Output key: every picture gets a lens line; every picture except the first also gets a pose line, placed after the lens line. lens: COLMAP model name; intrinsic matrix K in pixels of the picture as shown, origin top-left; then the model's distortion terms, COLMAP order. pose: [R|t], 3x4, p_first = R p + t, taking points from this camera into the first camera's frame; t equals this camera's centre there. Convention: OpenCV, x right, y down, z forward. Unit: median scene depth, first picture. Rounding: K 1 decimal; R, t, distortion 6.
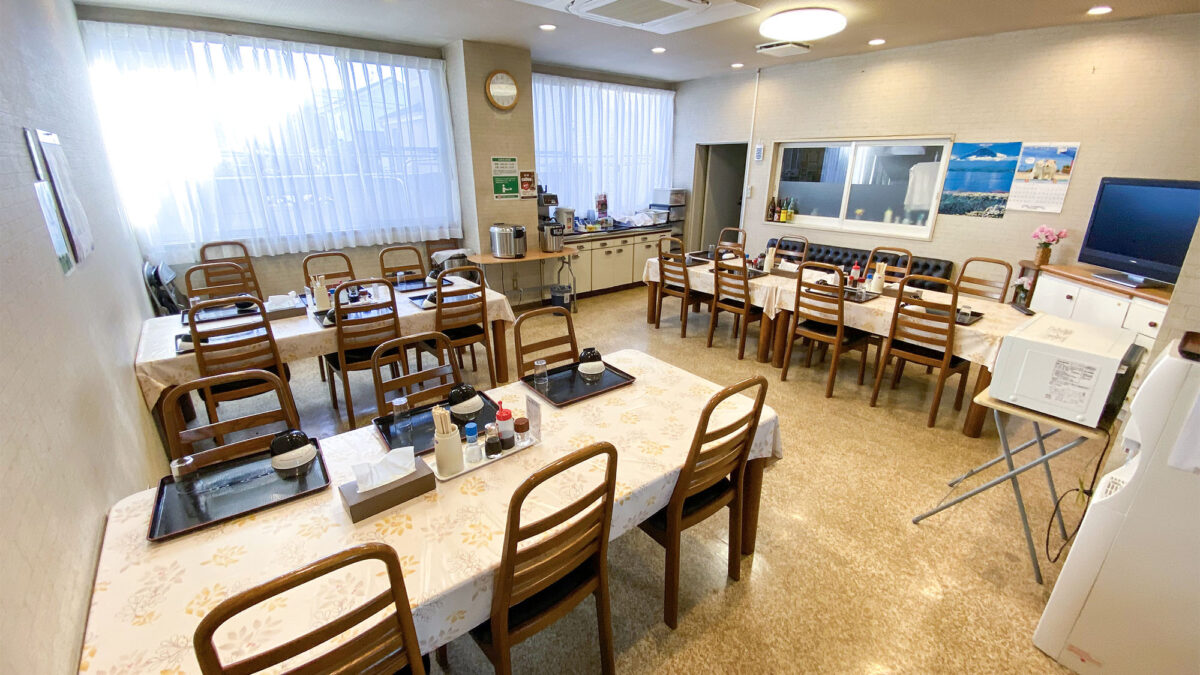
lens RADIAL K [[509.6, 0, 600.0], [0, 509.6, 337.5], [0, 0, 1]] dist [-0.001179, -0.000307]
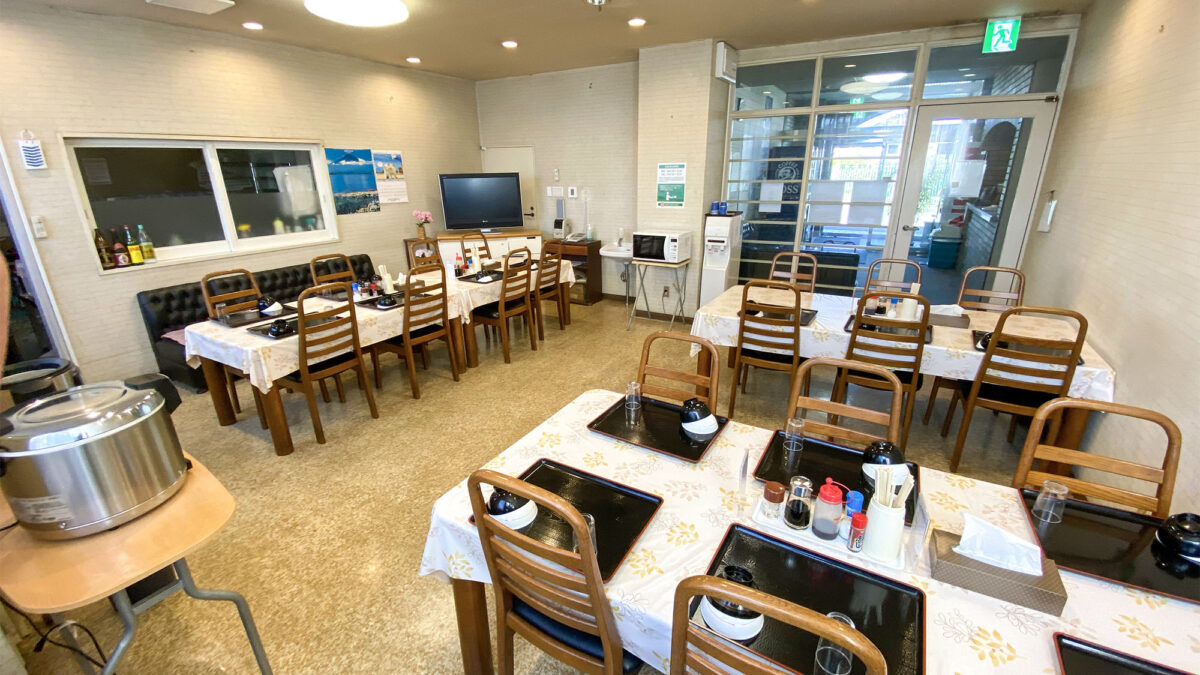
lens RADIAL K [[509.6, 0, 600.0], [0, 509.6, 337.5], [0, 0, 1]] dist [-0.001179, -0.000307]
pose [[-0.333931, -0.308168, 0.890799, -0.585148], [0.313472, 0.854949, 0.413276, -0.316425], [-0.888946, 0.417246, -0.188892, 0.889905]]
